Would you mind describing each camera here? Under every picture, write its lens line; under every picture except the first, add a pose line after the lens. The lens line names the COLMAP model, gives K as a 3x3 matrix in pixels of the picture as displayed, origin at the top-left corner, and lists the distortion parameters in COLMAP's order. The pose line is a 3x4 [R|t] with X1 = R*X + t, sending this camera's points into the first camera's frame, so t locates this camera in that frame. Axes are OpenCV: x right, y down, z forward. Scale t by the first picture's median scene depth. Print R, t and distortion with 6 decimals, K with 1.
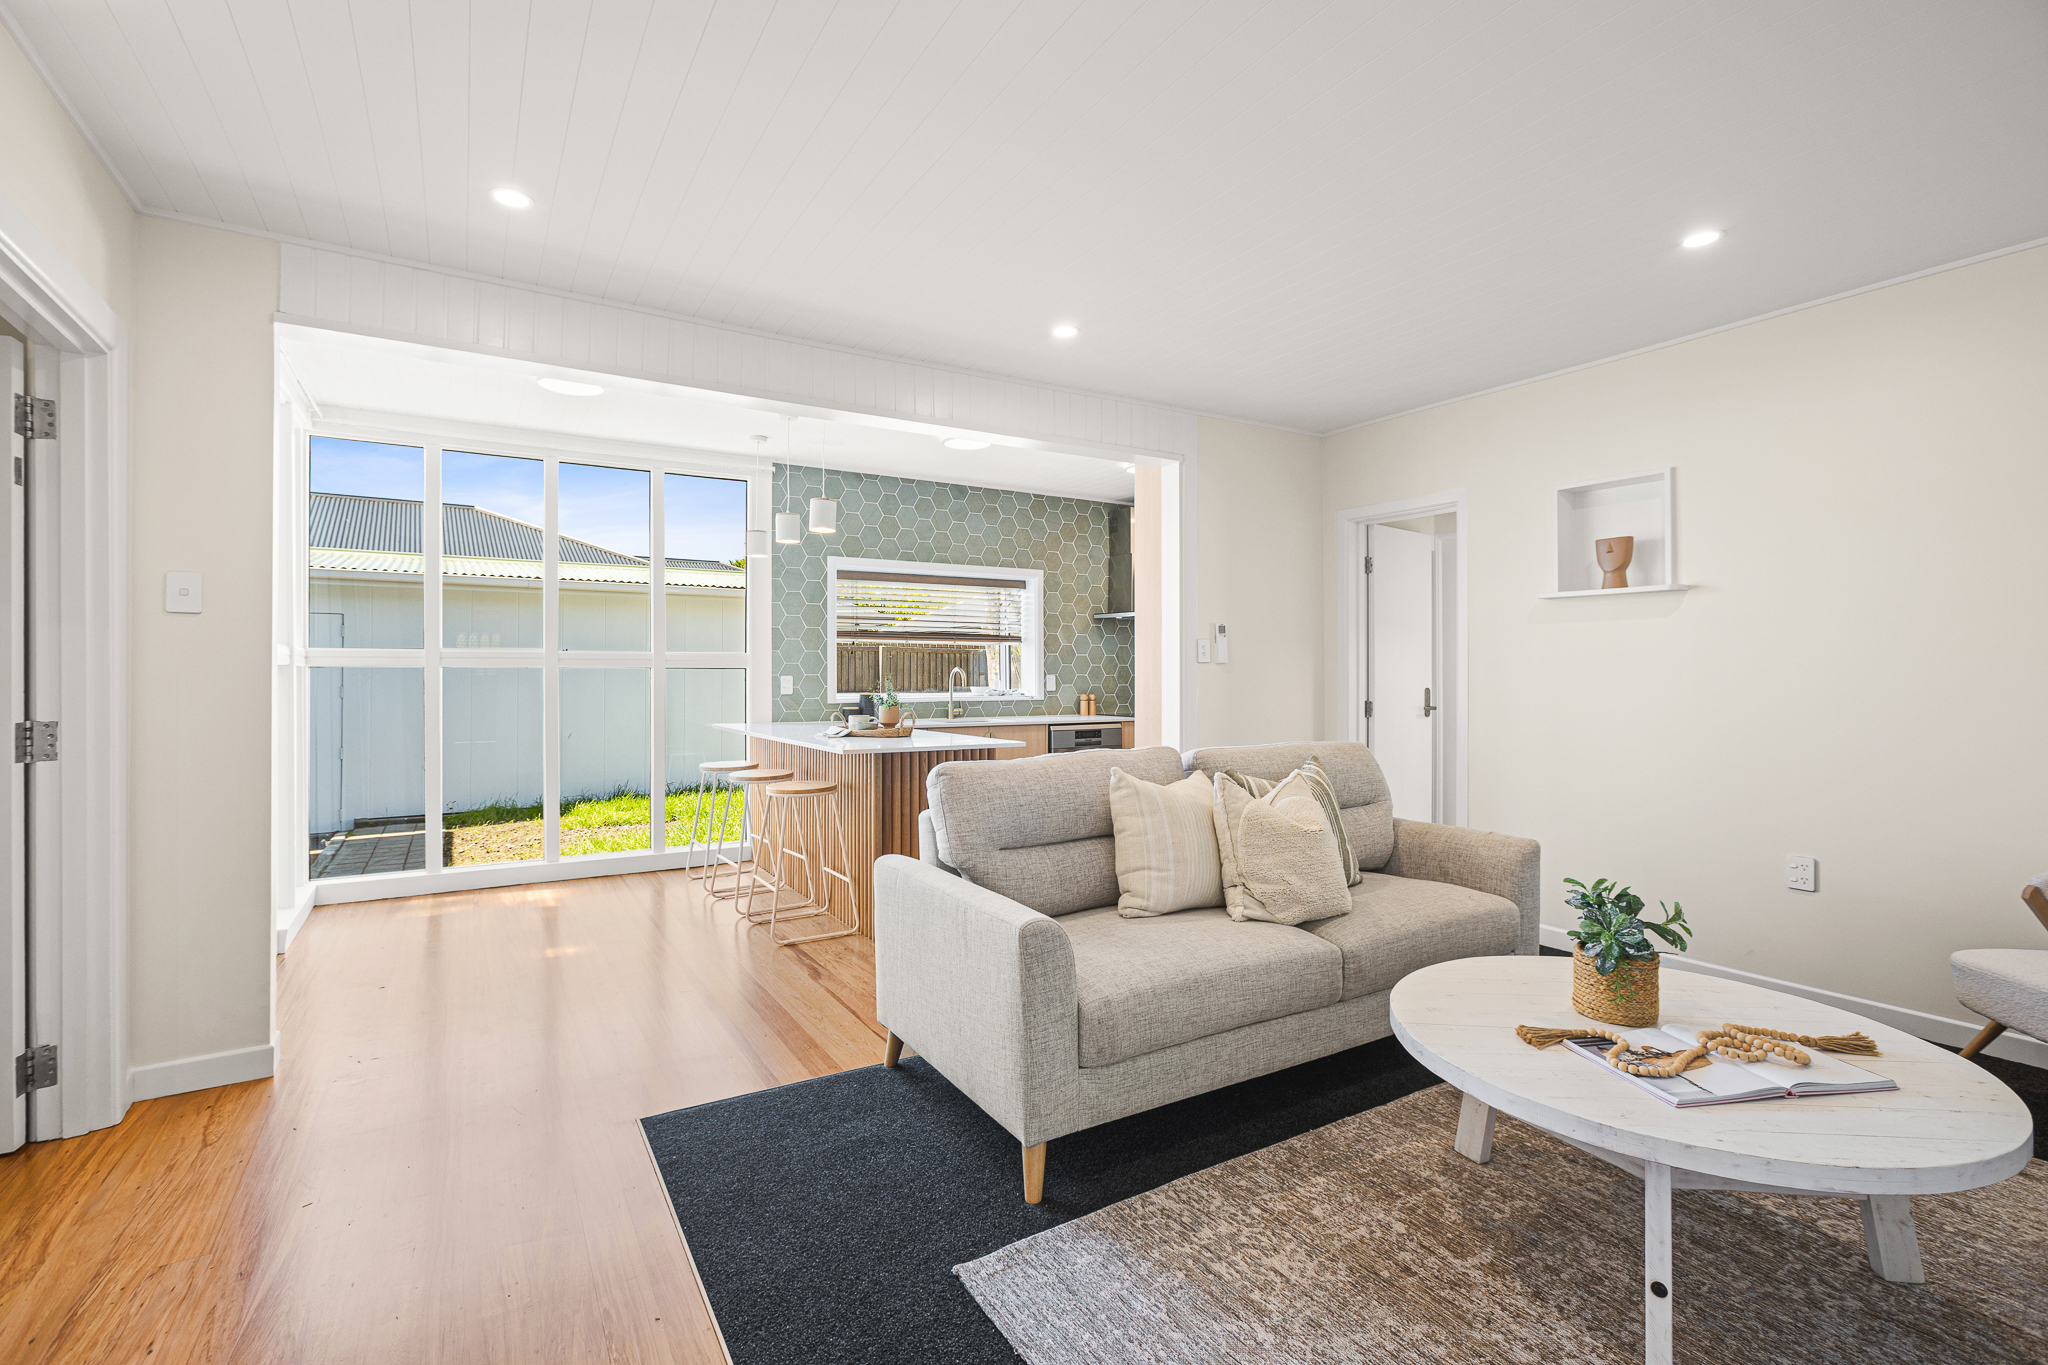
lens RADIAL K [[935.6, 0, 1016.0], [0, 935.6, 680.9], [0, 0, 1]] dist [-0.003132, 0.000149]
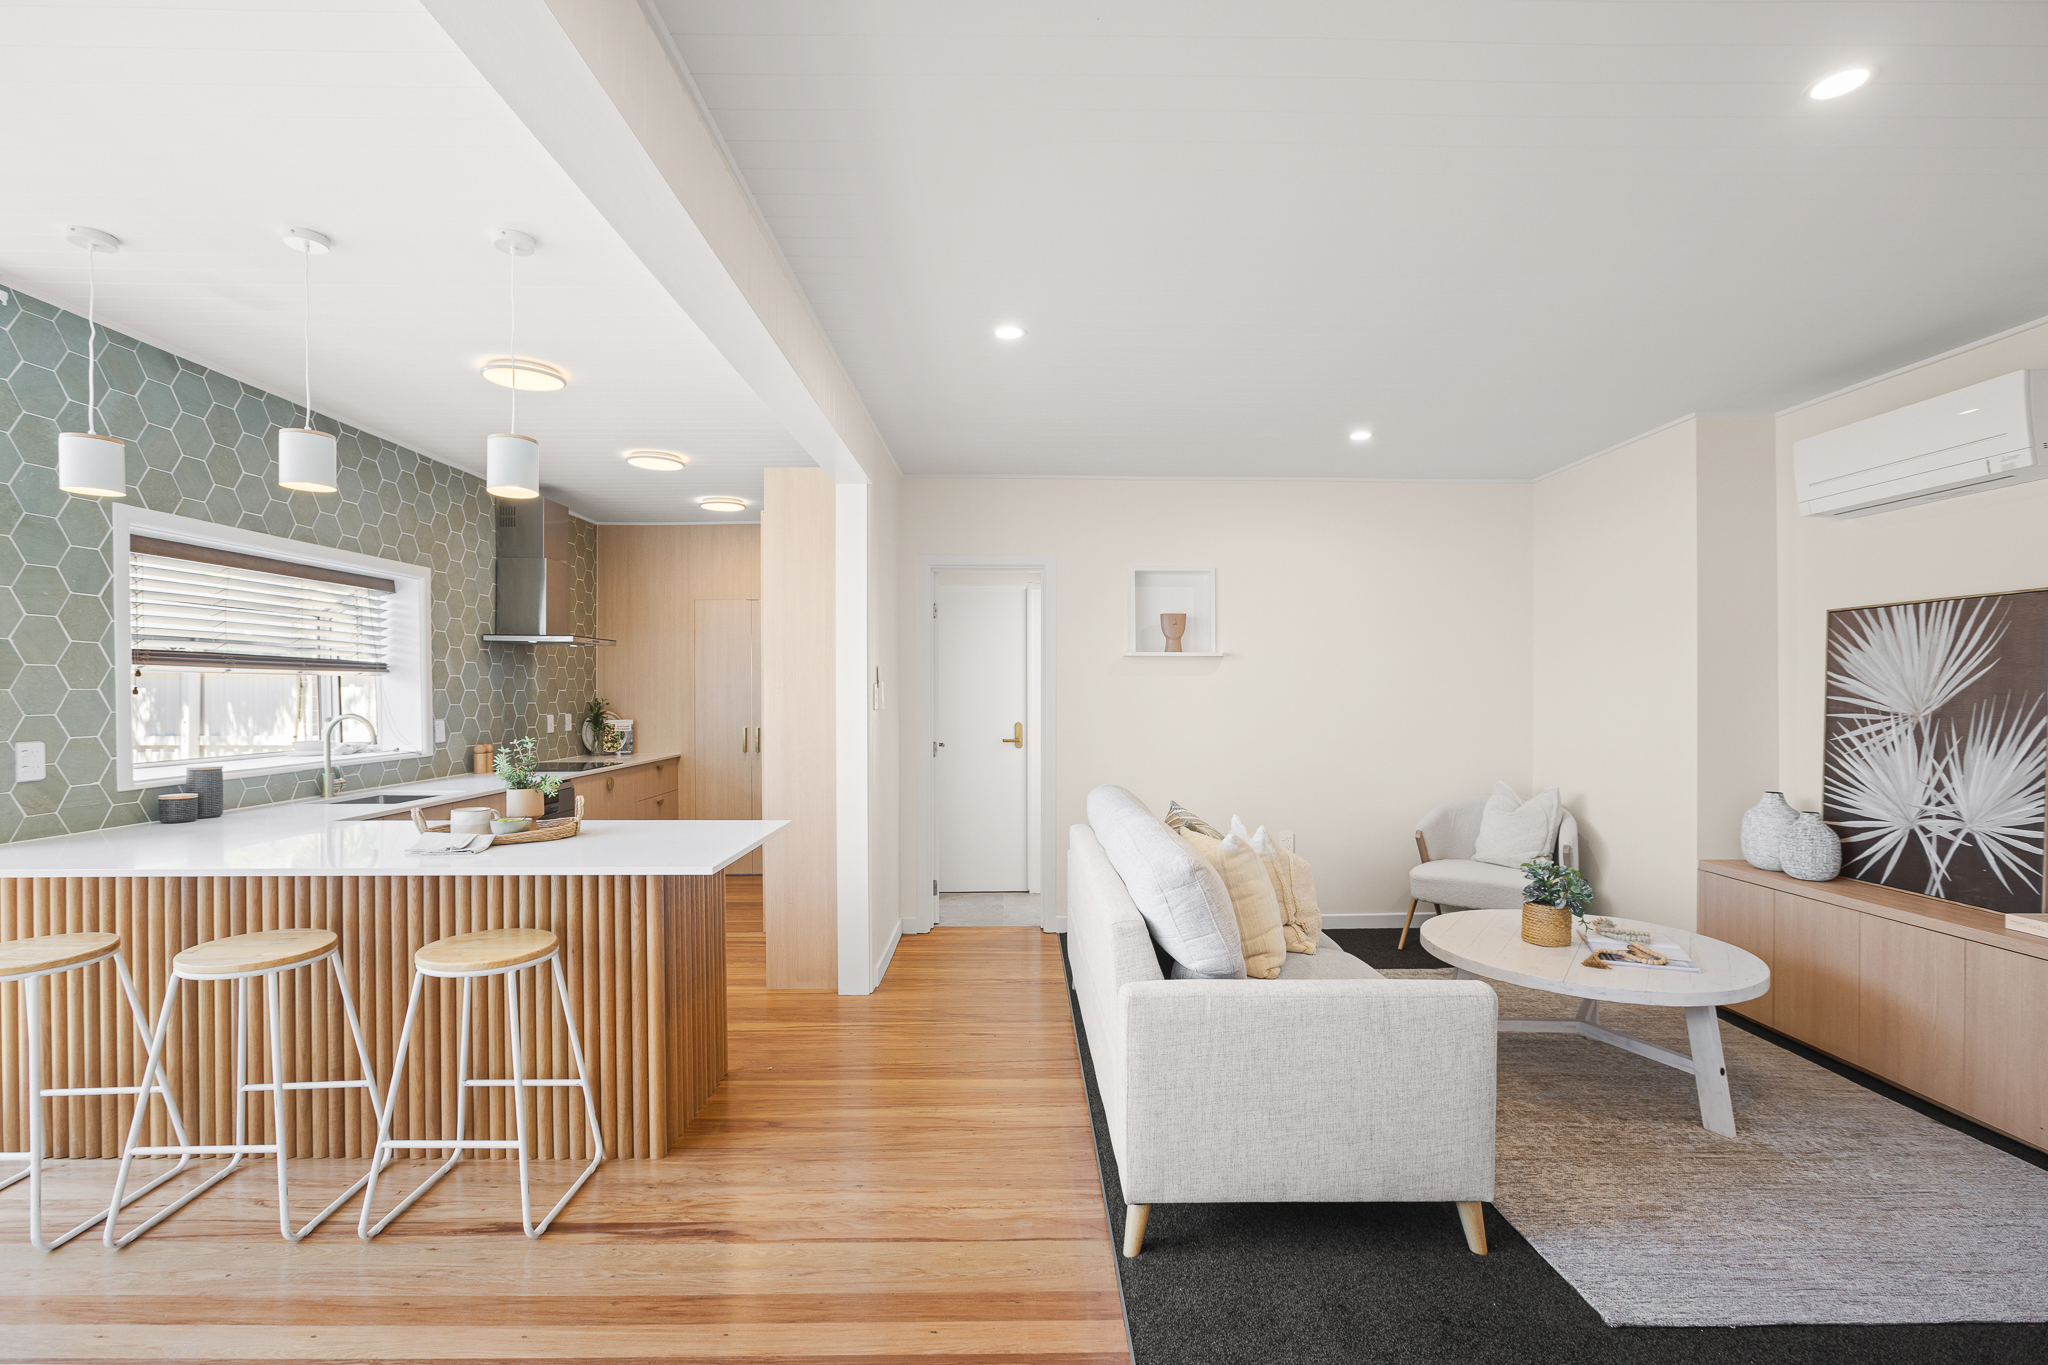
lens RADIAL K [[928.3, 0, 1015.4], [0, 928.3, 702.6], [0, 0, 1]] dist [0.001045, 0.000660]
pose [[0.506487, -0.012577, 0.862156, -0.375933], [0.009207, 0.999916, 0.009178, -0.023507], [-0.862199, 0.003289, 0.506560, 0.309006]]
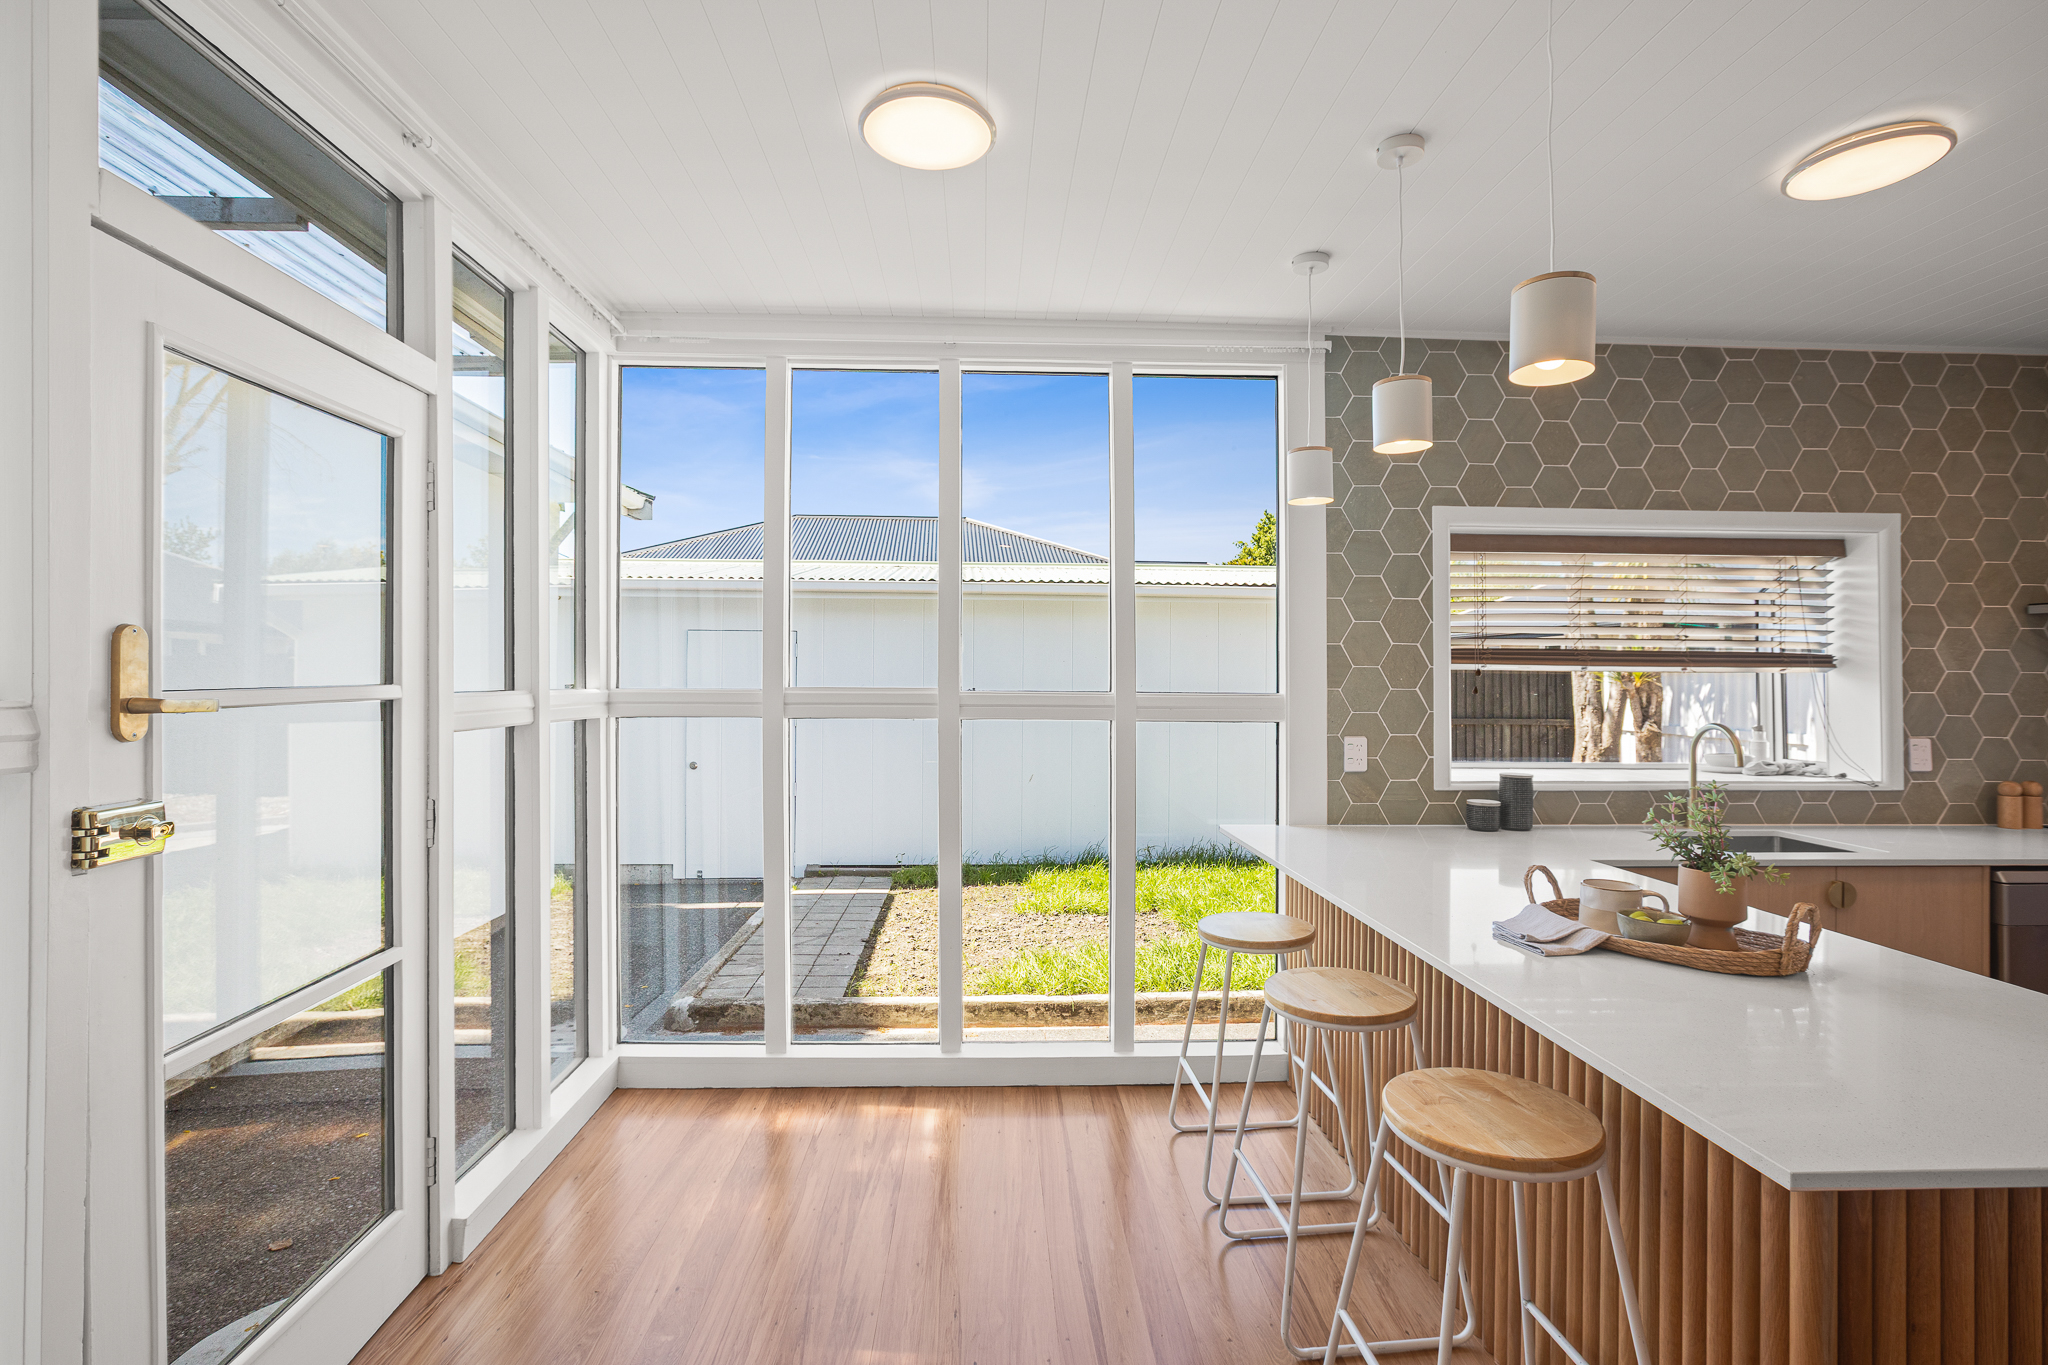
lens RADIAL K [[920.1, 0, 1032.0], [0, 920.1, 672.5], [0, 0, 1]] dist [-0.002294, 0.000449]
pose [[0.884335, -0.001022, -0.466851, -0.153905], [-0.010767, 0.999687, -0.022584, -0.025795], [0.466728, 0.024999, 0.884047, 0.429964]]
